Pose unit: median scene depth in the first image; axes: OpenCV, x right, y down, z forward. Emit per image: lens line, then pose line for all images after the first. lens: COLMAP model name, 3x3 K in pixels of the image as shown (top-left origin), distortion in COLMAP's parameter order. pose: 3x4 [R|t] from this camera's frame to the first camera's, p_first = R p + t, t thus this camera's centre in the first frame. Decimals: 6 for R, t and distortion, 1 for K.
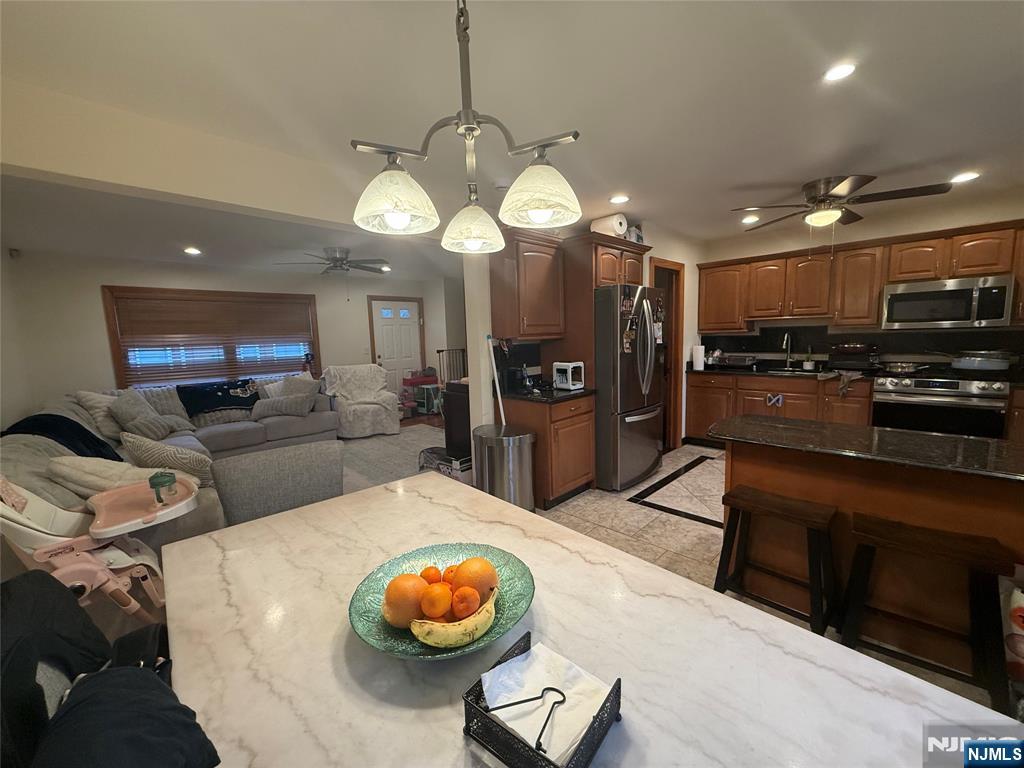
lens RADIAL K [[408.1, 0, 510.6], [0, 408.1, 382.9], [0, 0, 1]] dist [0.002119, 0.000186]
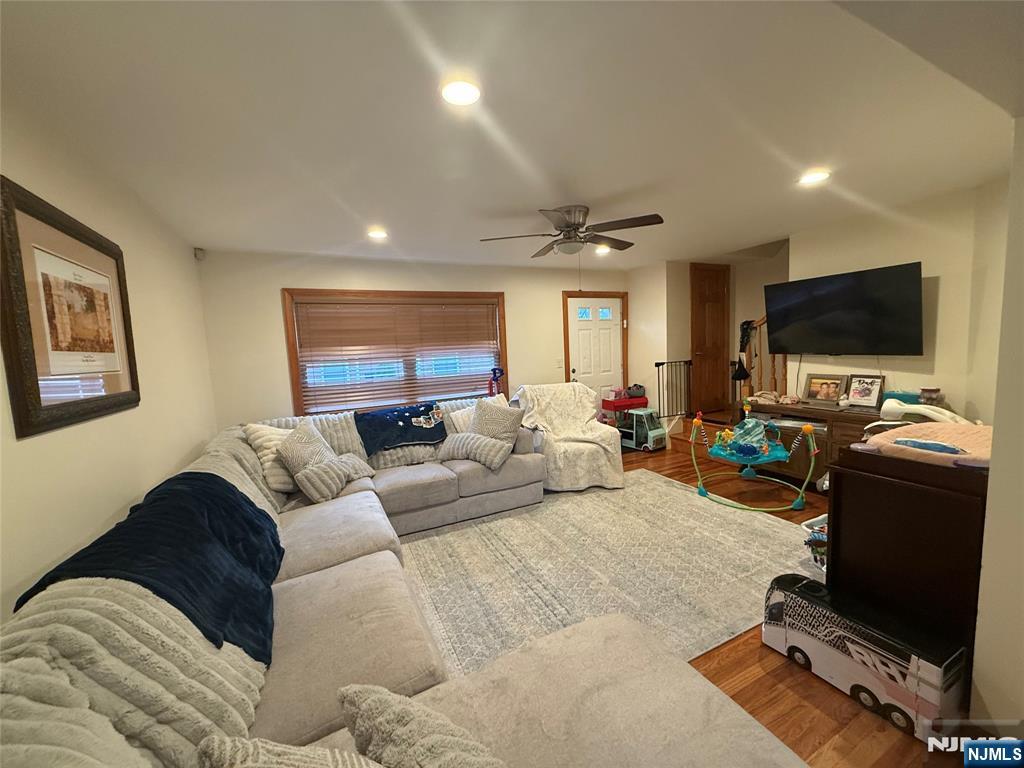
lens RADIAL K [[408.1, 0, 513.0], [0, 408.1, 382.3], [0, 0, 1]] dist [0.002119, 0.000186]
pose [[0.953191, 0.020744, -0.301657, -0.237791], [-0.023183, 0.999721, -0.004510, -0.043454], [0.301480, 0.011292, 0.953406, 0.280527]]
